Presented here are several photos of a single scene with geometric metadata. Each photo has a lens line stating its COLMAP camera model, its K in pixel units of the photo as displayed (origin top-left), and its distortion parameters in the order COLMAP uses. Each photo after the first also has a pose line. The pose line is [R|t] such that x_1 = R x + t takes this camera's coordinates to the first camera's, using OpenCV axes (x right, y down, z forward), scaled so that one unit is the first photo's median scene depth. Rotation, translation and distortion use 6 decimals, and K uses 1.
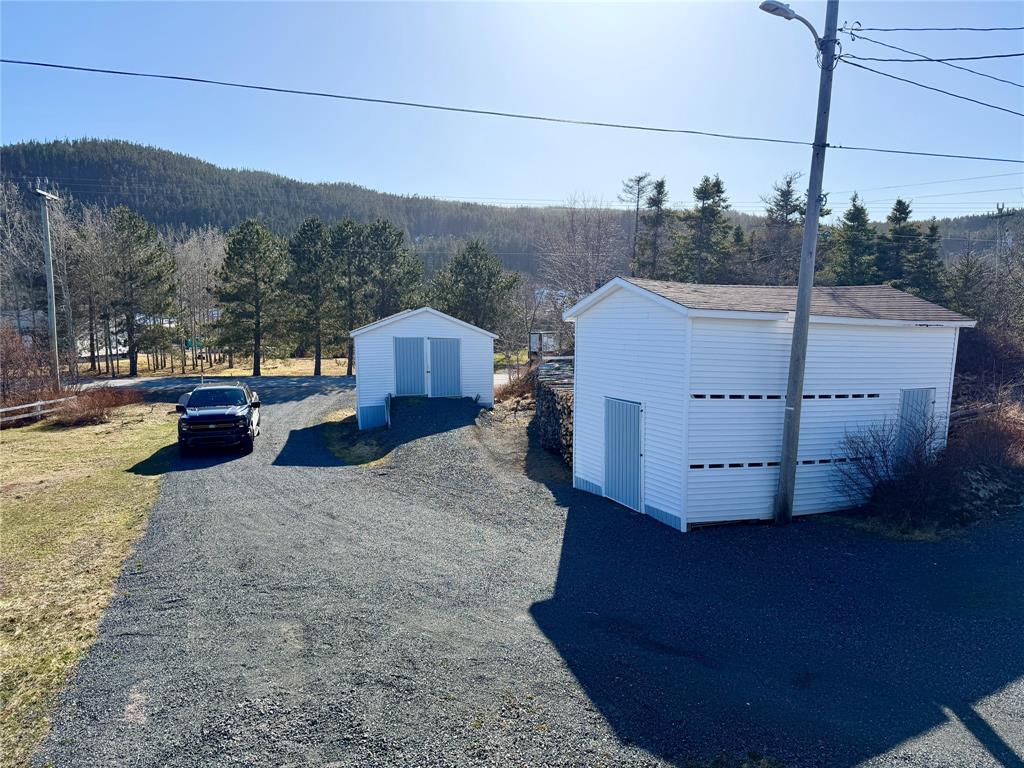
lens RADIAL K [[703.5, 0, 512.0], [0, 703.5, 384.0], [0, 0, 1]] dist [0.003091, -0.002157]
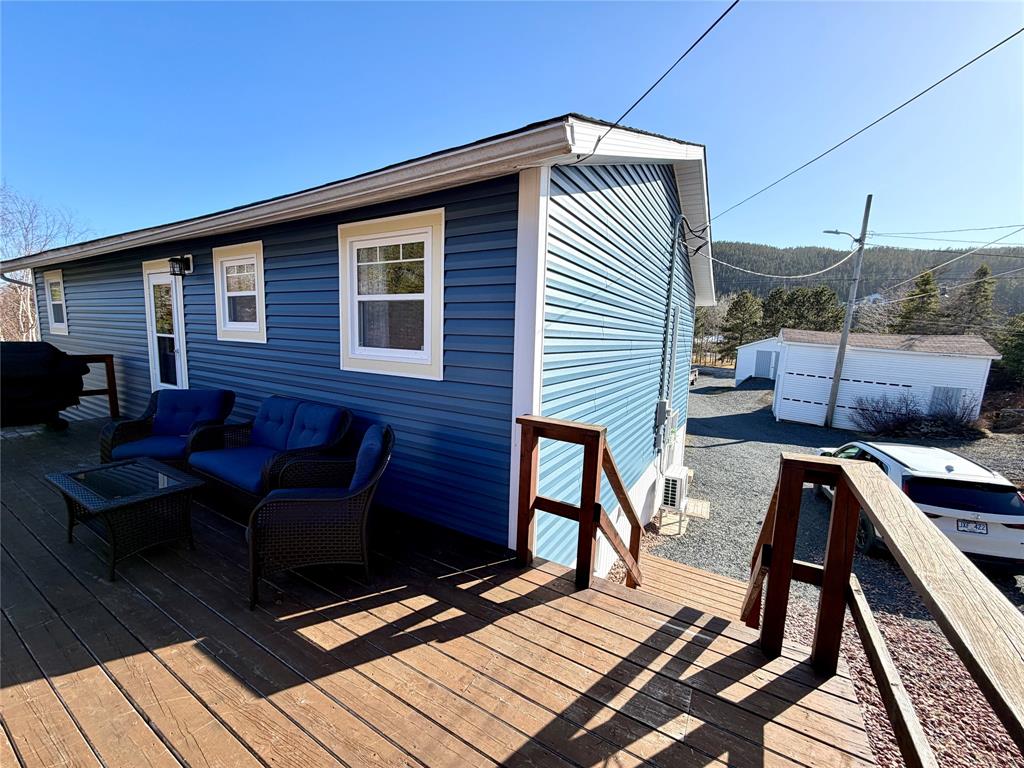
lens RADIAL K [[410.5, 0, 512.0], [0, 410.5, 384.0], [0, 0, 1]] dist [-0.000588, -0.000105]
pose [[0.567512, 0.130950, -0.812885, 0.242038], [-0.116986, 0.990080, 0.077822, 0.015140], [0.815012, 0.050931, 0.577202, -0.203403]]
